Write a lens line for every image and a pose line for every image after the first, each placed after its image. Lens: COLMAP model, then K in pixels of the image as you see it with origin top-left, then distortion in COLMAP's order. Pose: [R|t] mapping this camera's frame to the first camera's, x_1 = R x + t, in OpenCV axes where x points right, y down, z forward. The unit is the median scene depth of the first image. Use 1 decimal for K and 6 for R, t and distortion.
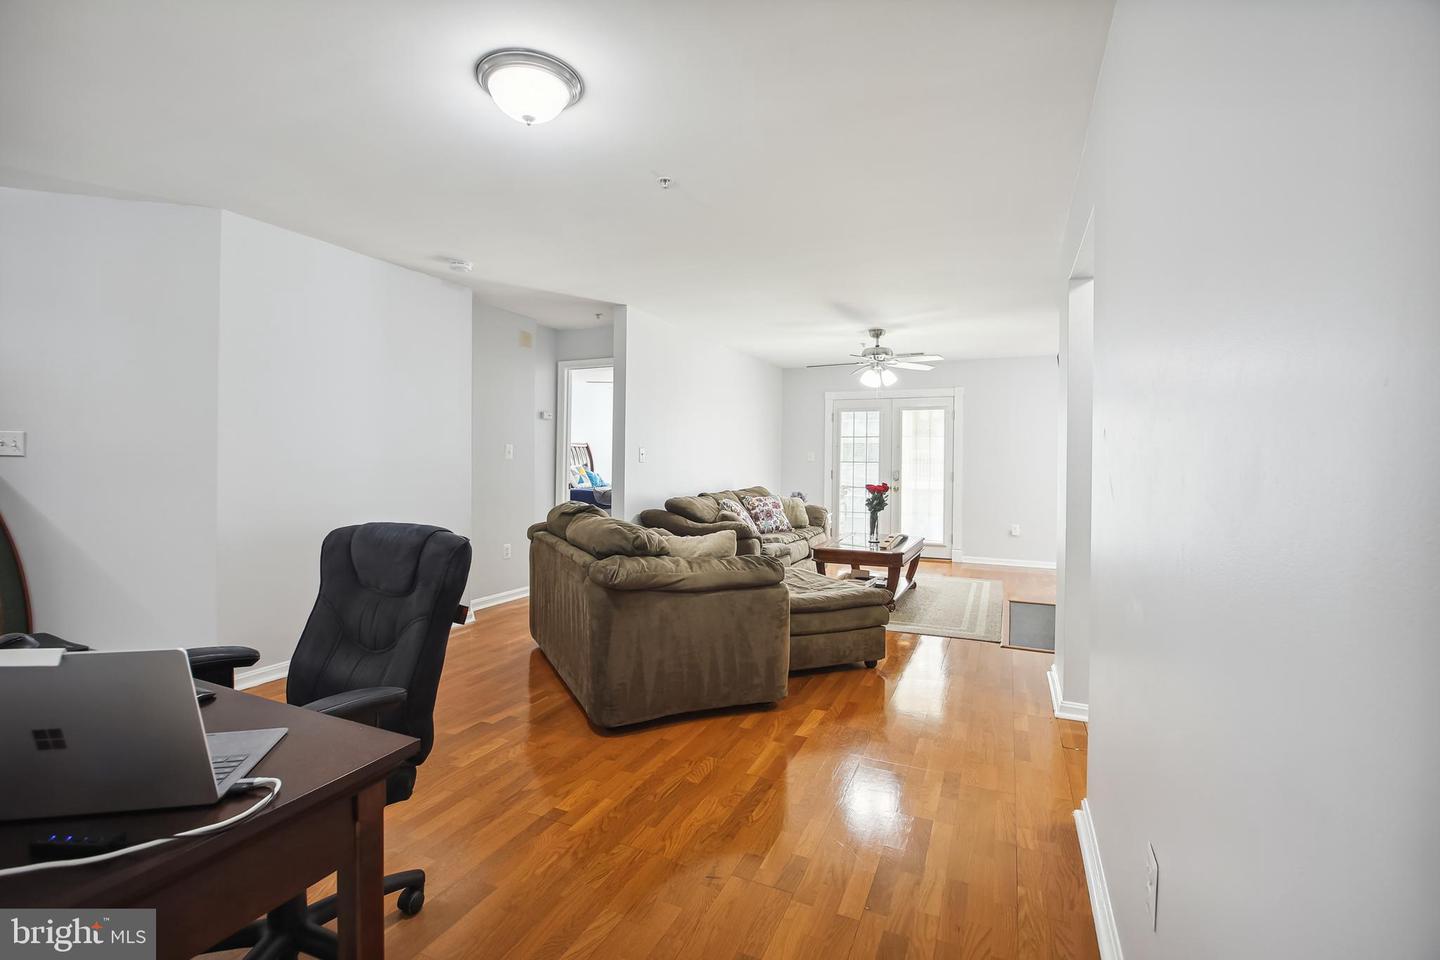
lens RADIAL K [[648.4, 0, 713.6], [0, 648.4, 468.0], [0, 0, 1]] dist [0.000817, -0.000668]
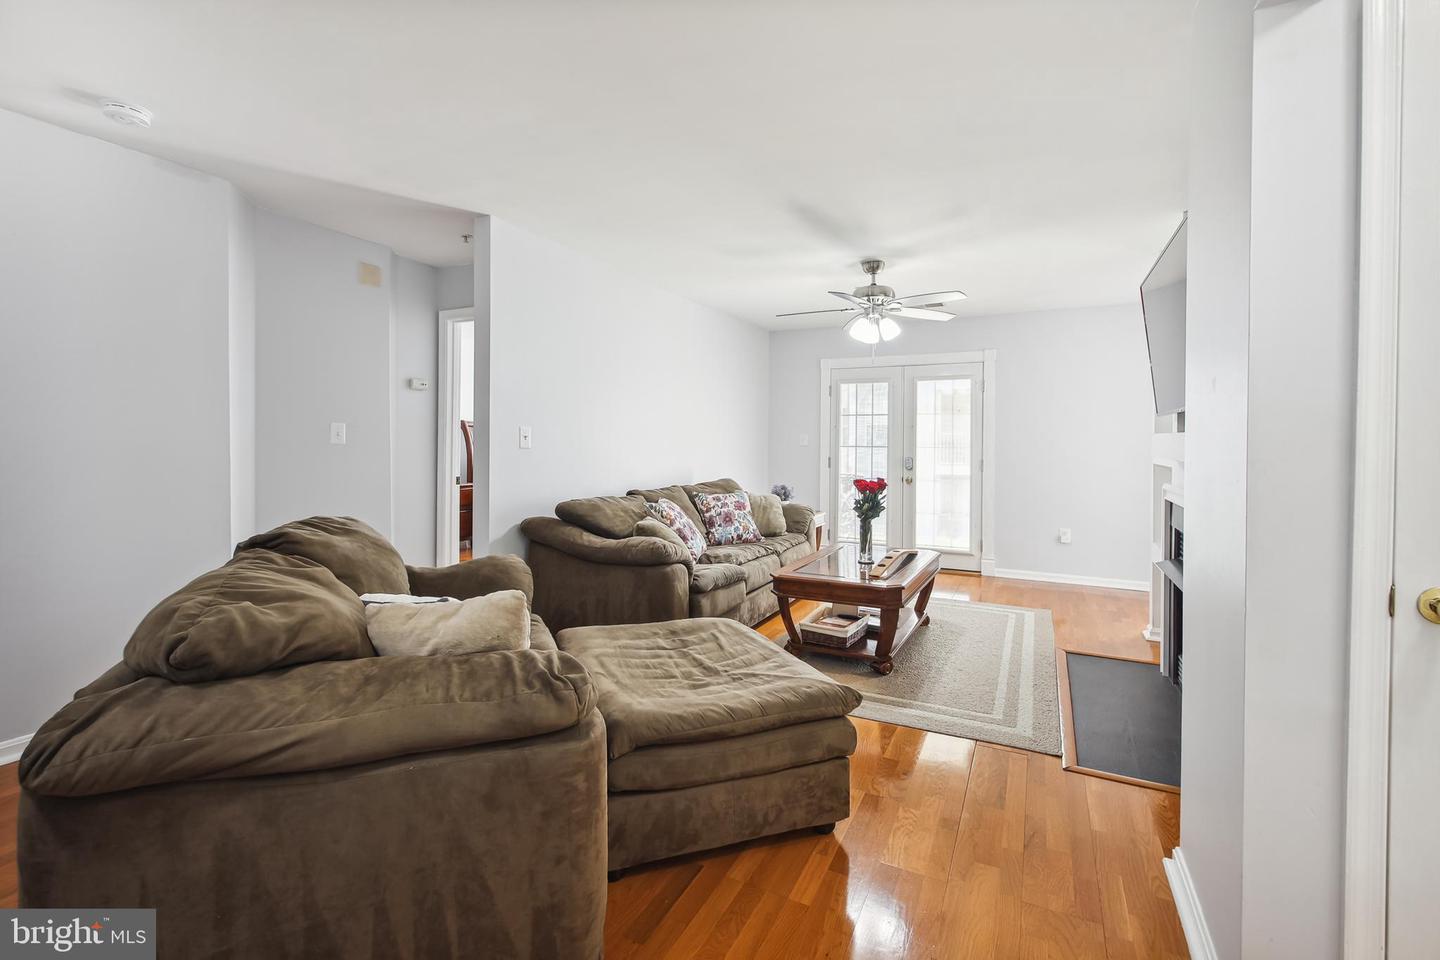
lens RADIAL K [[648.4, 0, 726.8], [0, 648.4, 446.8], [0, 0, 1]] dist [0.000817, -0.000668]
pose [[0.999677, -0.001715, -0.025375, 0.111314], [0.001518, 0.999969, -0.007776, -0.004471], [0.025388, 0.007735, 0.999648, 0.289238]]
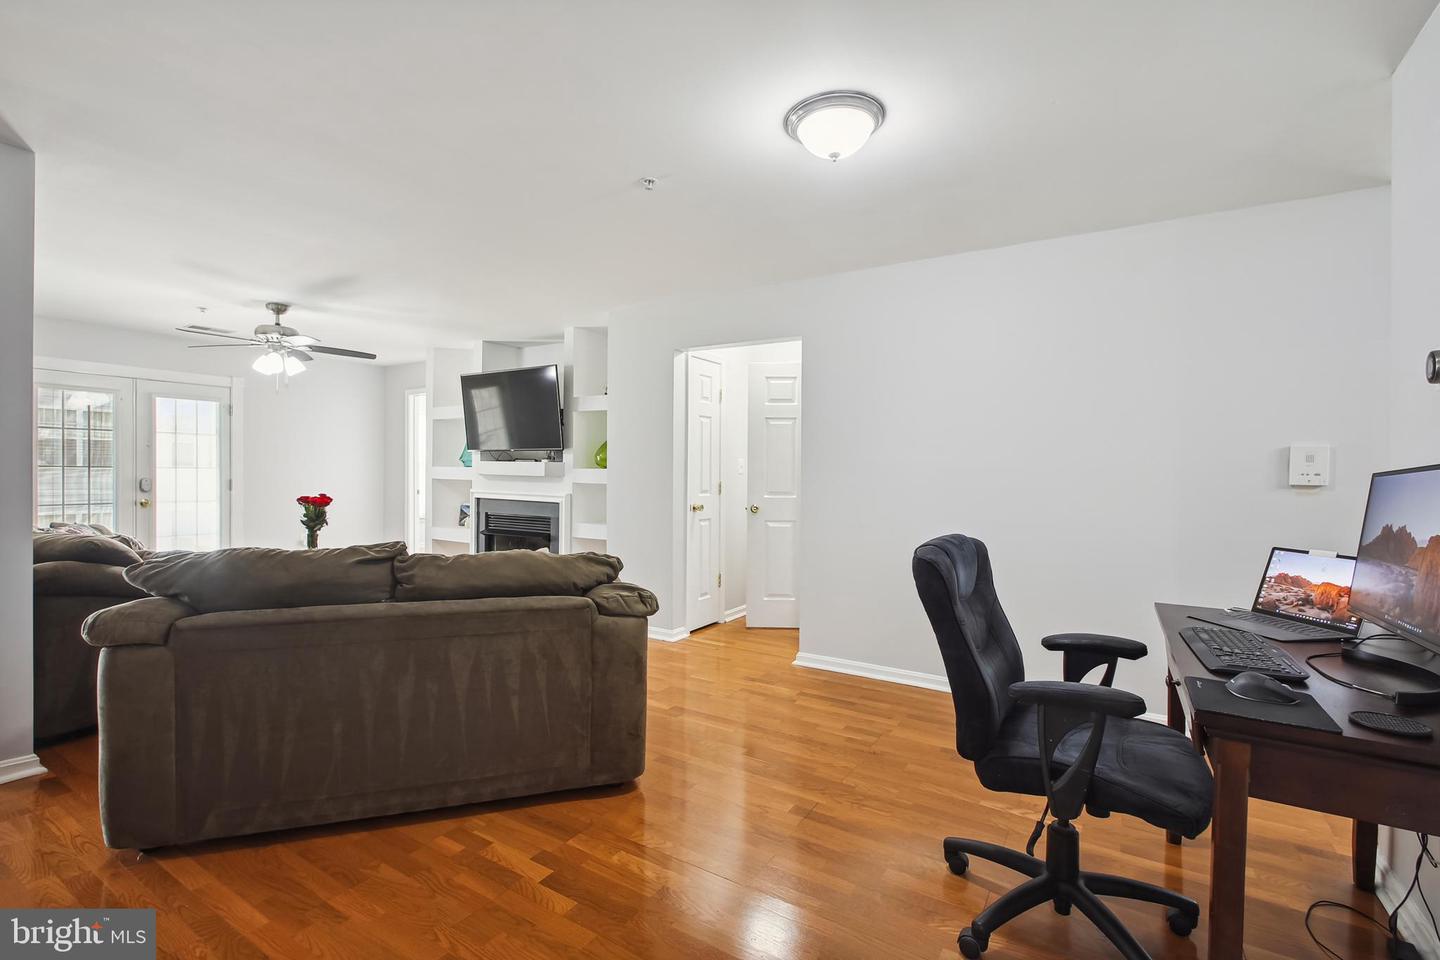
lens RADIAL K [[648.4, 0, 711.1], [0, 648.4, 473.8], [0, 0, 1]] dist [0.000817, -0.000668]
pose [[0.130769, -0.014542, 0.991306, -0.482949], [0.006730, 0.999882, 0.013780, -0.010209], [-0.991390, 0.004869, 0.130851, 0.373799]]
